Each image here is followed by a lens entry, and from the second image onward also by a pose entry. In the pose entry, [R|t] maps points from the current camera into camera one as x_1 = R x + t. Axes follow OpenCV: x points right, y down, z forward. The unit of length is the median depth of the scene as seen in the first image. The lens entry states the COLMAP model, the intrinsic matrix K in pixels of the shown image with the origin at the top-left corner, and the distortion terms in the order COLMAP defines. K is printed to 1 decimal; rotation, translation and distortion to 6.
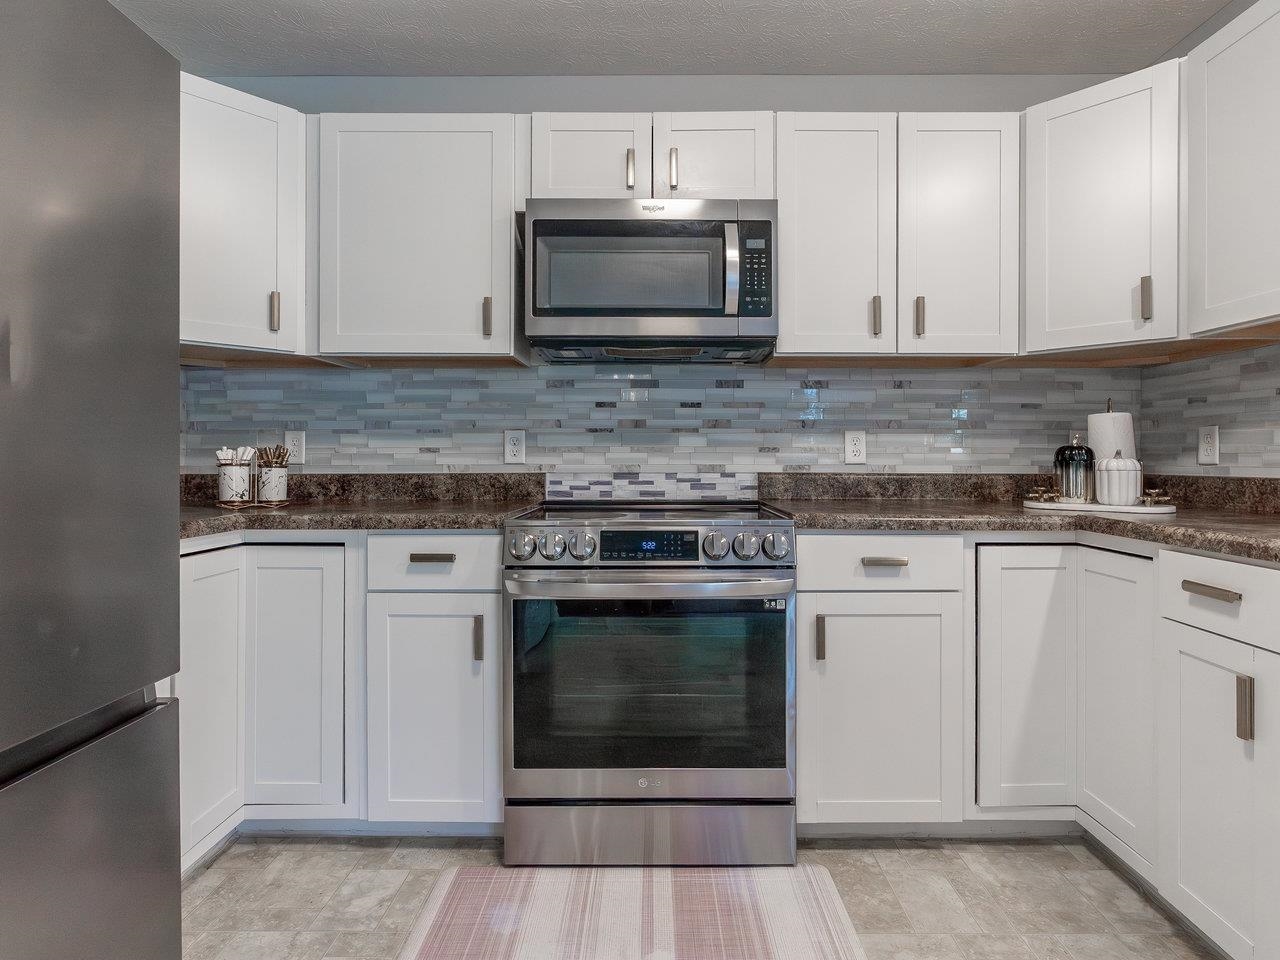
lens RADIAL K [[655.5, 0, 647.0], [0, 655.5, 473.4], [0, 0, 1]] dist [-0.004813, -0.000847]
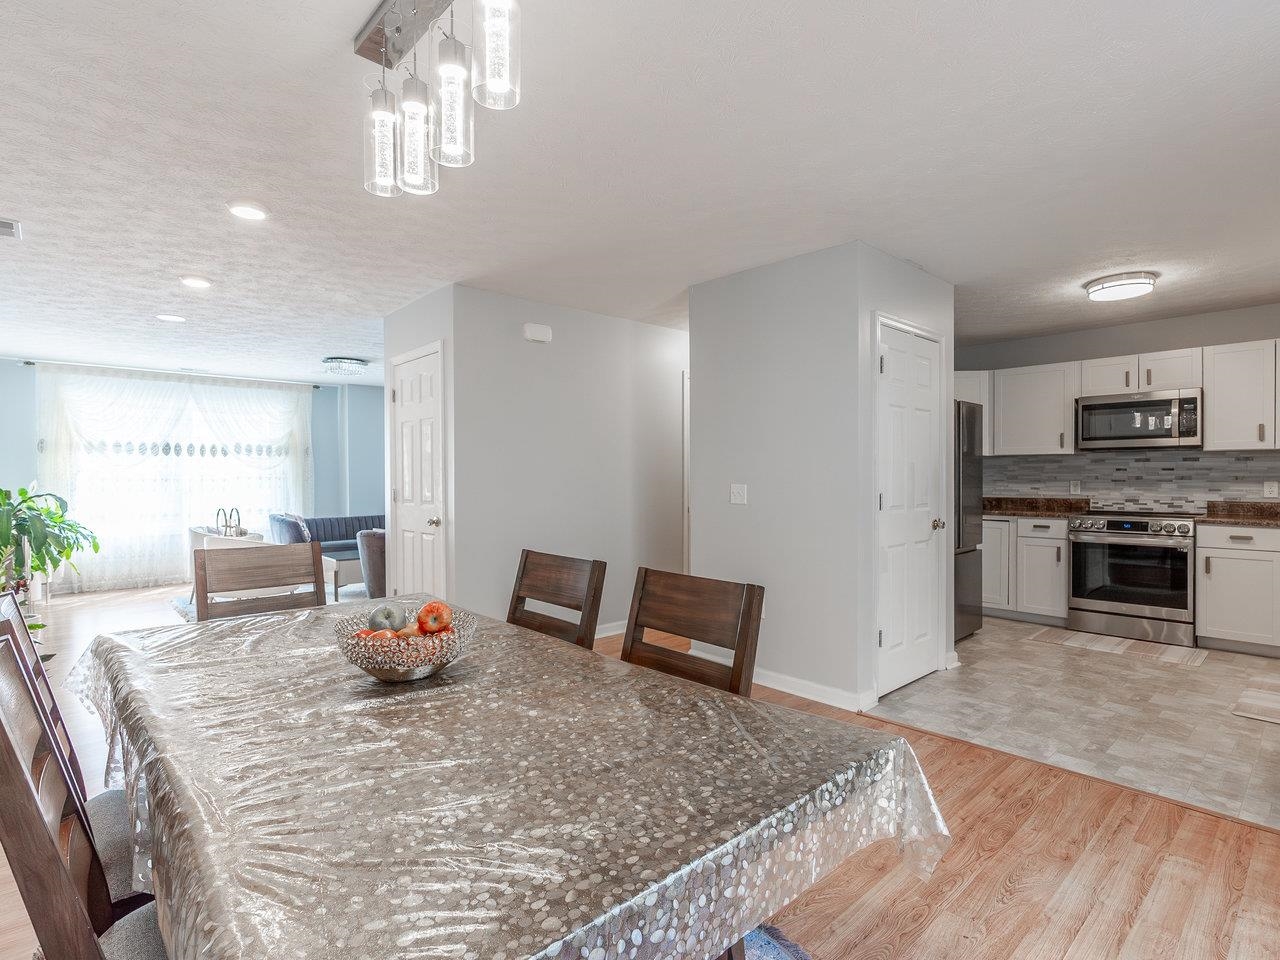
lens RADIAL K [[655.5, 0, 647.0], [0, 655.5, 473.4], [0, 0, 1]] dist [-0.004813, -0.000847]
pose [[0.698371, -0.002638, -0.715731, 0.475917], [-0.012285, 0.999802, -0.015671, -0.039975], [0.715630, 0.019737, 0.698201, -2.043772]]
